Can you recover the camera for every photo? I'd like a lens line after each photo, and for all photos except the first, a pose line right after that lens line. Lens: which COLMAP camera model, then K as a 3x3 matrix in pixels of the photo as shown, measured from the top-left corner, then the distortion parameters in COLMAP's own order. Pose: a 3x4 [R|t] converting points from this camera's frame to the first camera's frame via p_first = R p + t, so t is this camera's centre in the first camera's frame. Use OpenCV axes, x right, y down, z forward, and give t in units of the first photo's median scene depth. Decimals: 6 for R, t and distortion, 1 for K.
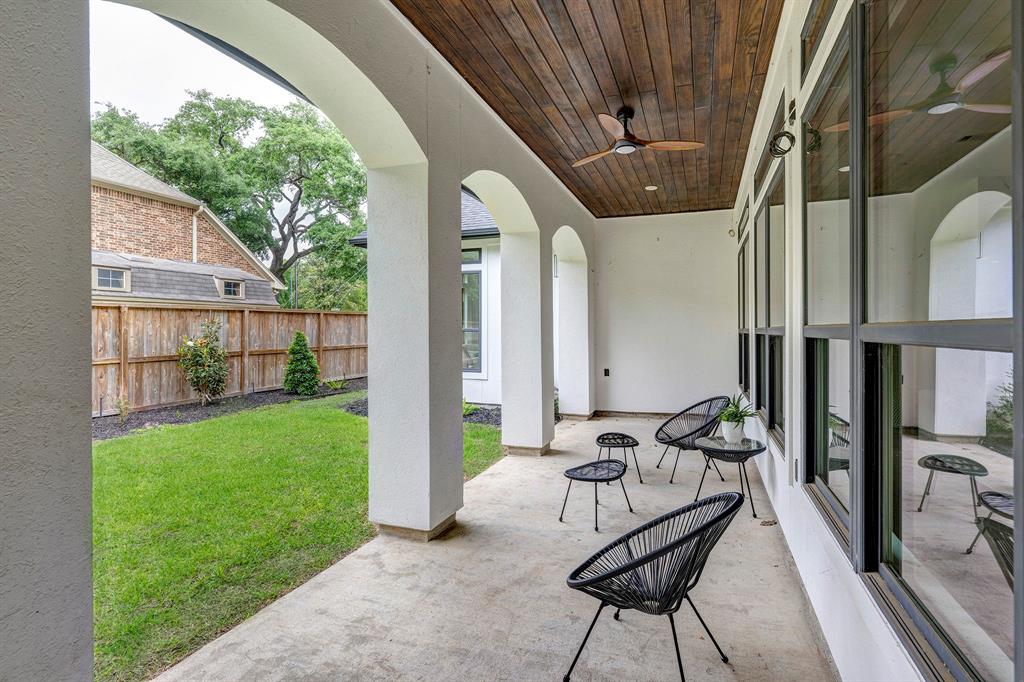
lens RADIAL K [[495.1, 0, 512.0], [0, 495.1, 341.0], [0, 0, 1]] dist [0.000514, 0.000038]
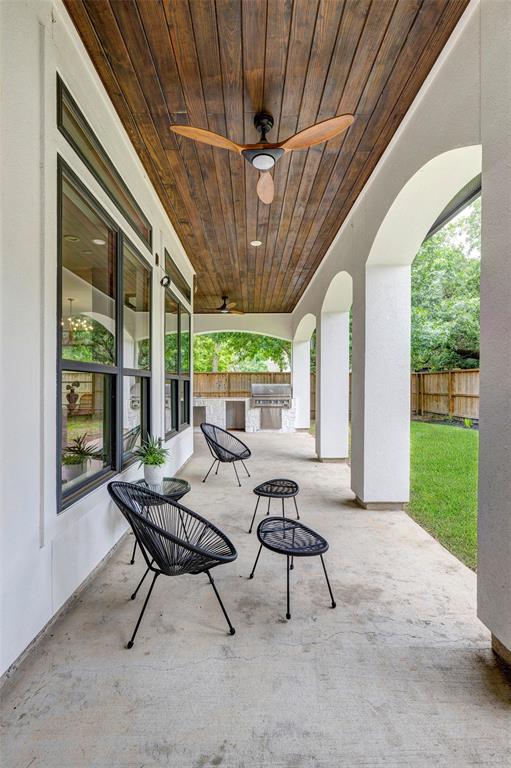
lens RADIAL K [[371.3, 0, 255.5], [0, 371.3, 384.0], [0, 0, 1]] dist [0.000514, 0.000038]
pose [[-0.928009, 0.003179, -0.372543, 0.547965], [-0.002802, 0.999876, 0.015511, -0.006387], [0.372546, 0.015438, -0.927885, 1.798617]]
